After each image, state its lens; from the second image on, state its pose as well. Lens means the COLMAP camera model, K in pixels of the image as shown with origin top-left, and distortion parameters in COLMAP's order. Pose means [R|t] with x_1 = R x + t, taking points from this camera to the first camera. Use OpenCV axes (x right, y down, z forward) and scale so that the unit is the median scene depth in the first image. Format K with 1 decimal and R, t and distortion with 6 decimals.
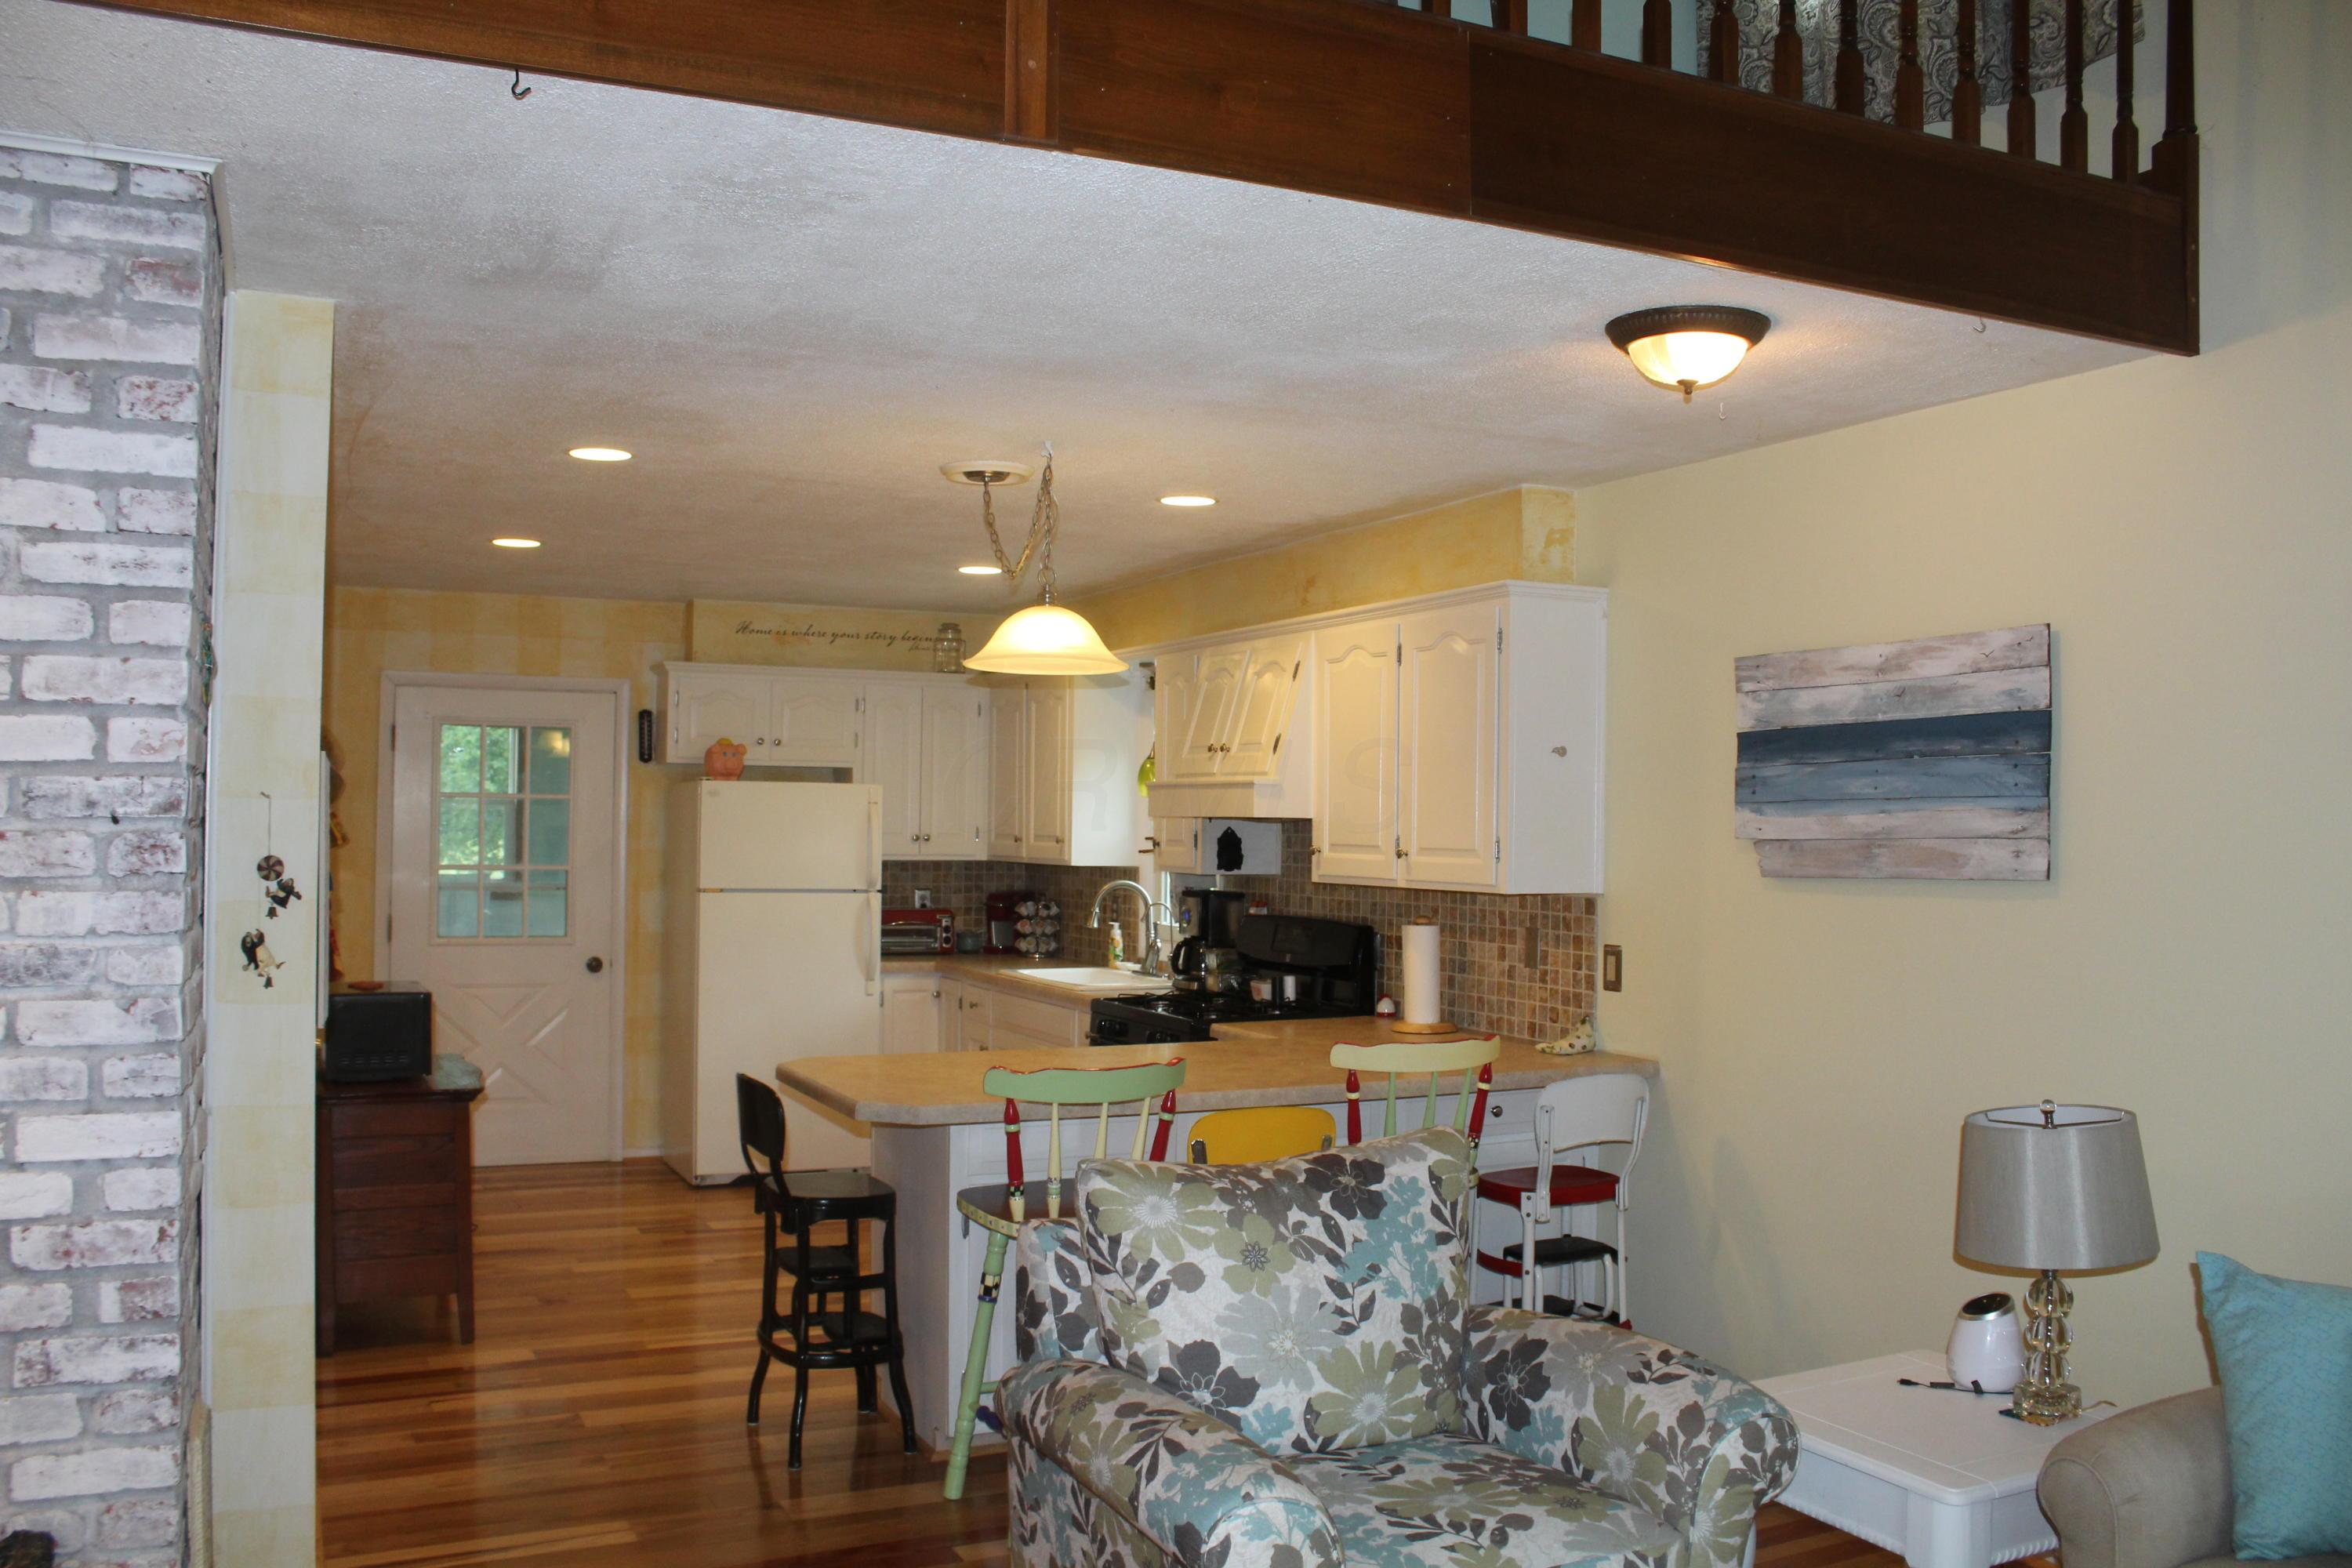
lens RADIAL K [[1937.3, 0, 1176.6], [0, 1937.3, 802.6], [0, 0, 1]] dist [-0.164034, 0.143065]
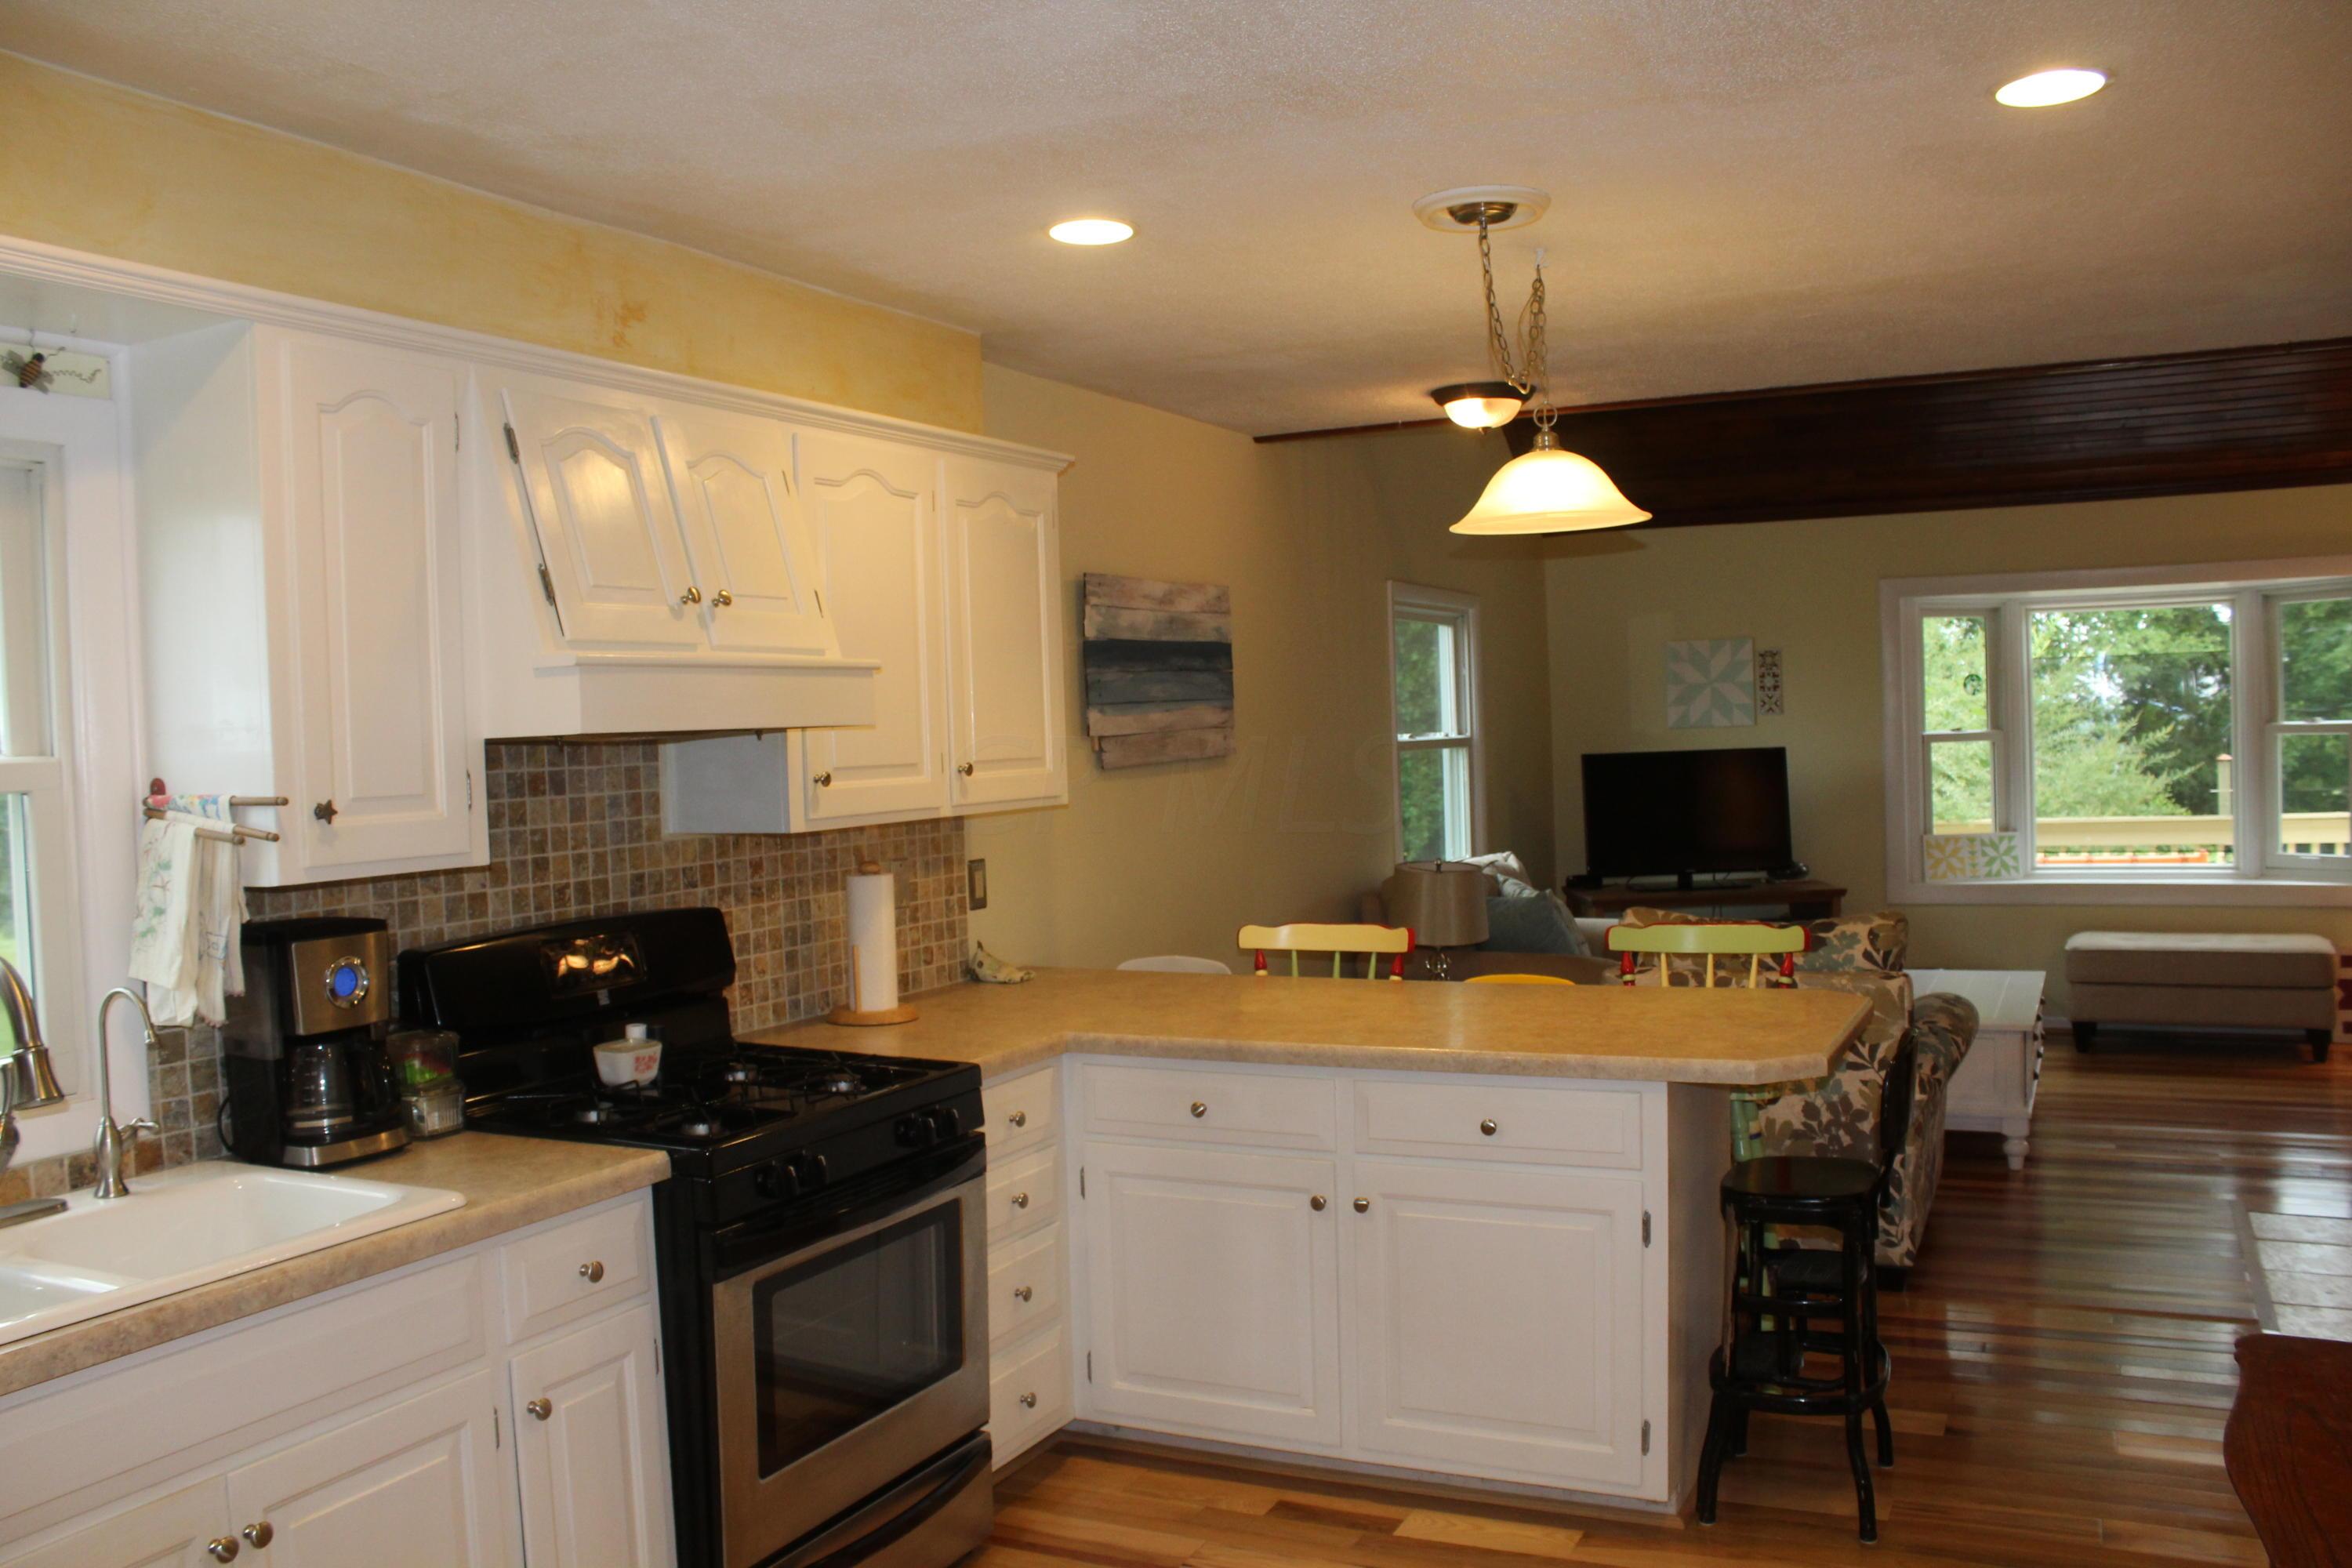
lens RADIAL K [[1937.3, 0, 1175.6], [0, 1937.3, 794.7], [0, 0, 1]] dist [-0.164034, 0.143065]
pose [[-0.609946, -0.019258, 0.792209, -0.650126], [0.019860, 0.999019, 0.039576, 0.009495], [-0.792194, 0.039873, -0.608965, 1.706612]]
